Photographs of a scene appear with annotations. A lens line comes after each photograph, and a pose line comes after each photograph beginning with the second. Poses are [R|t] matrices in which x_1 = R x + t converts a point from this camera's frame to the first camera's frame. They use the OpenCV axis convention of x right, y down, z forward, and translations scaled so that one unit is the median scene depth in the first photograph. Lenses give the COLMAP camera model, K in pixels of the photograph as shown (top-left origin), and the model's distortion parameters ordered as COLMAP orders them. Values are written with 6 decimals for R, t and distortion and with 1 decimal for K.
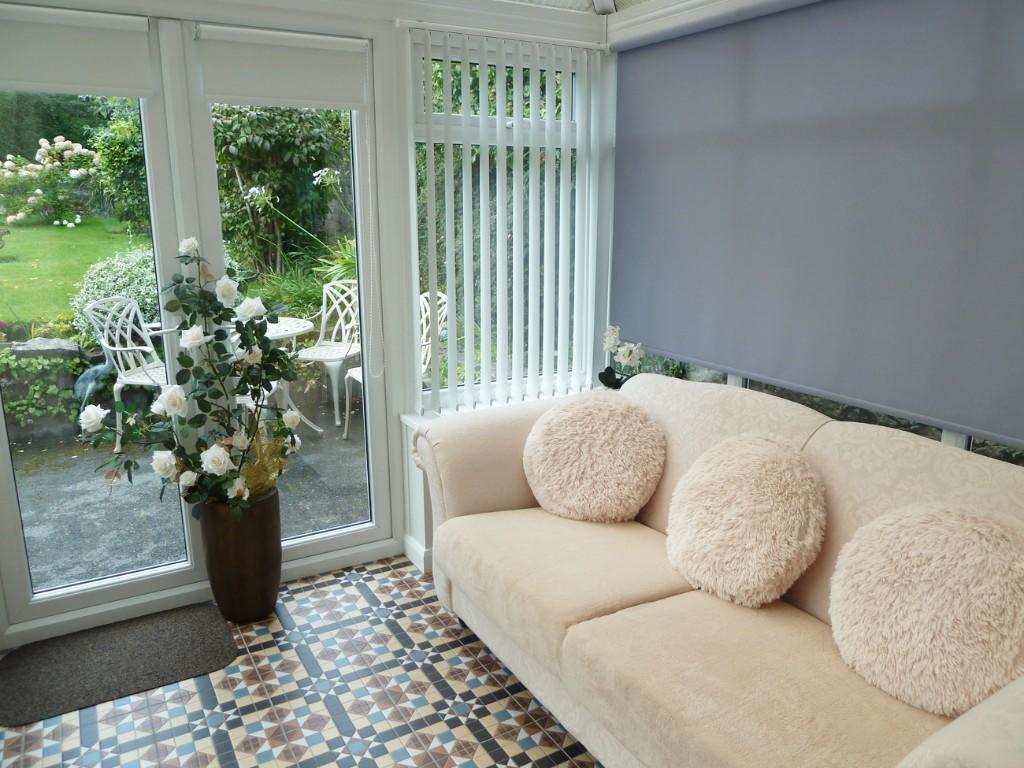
lens RADIAL K [[766.1, 0, 522.0], [0, 766.1, 376.2], [0, 0, 1]] dist [-0.044254, 0.017223]
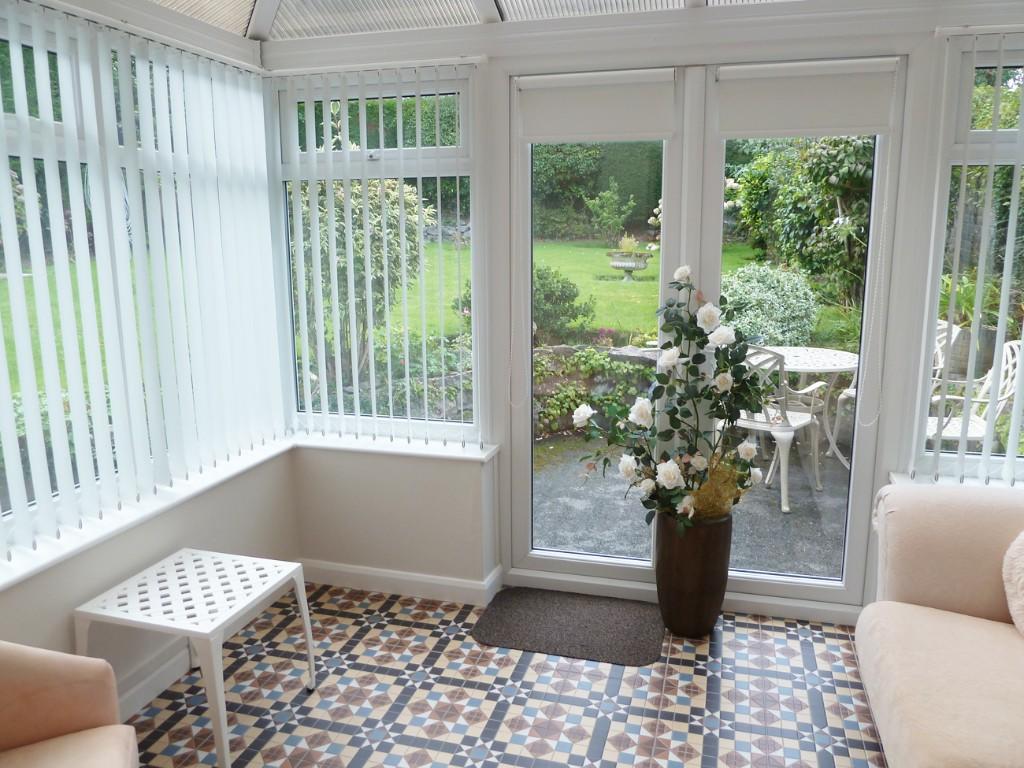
lens RADIAL K [[766.1, 0, 517.4], [0, 766.1, 377.2], [0, 0, 1]] dist [-0.044254, 0.017223]
pose [[0.686230, 0.131313, -0.715434, 0.180888], [-0.156717, 0.987161, 0.030866, -0.021047], [0.710302, 0.090940, 0.697998, 0.082460]]
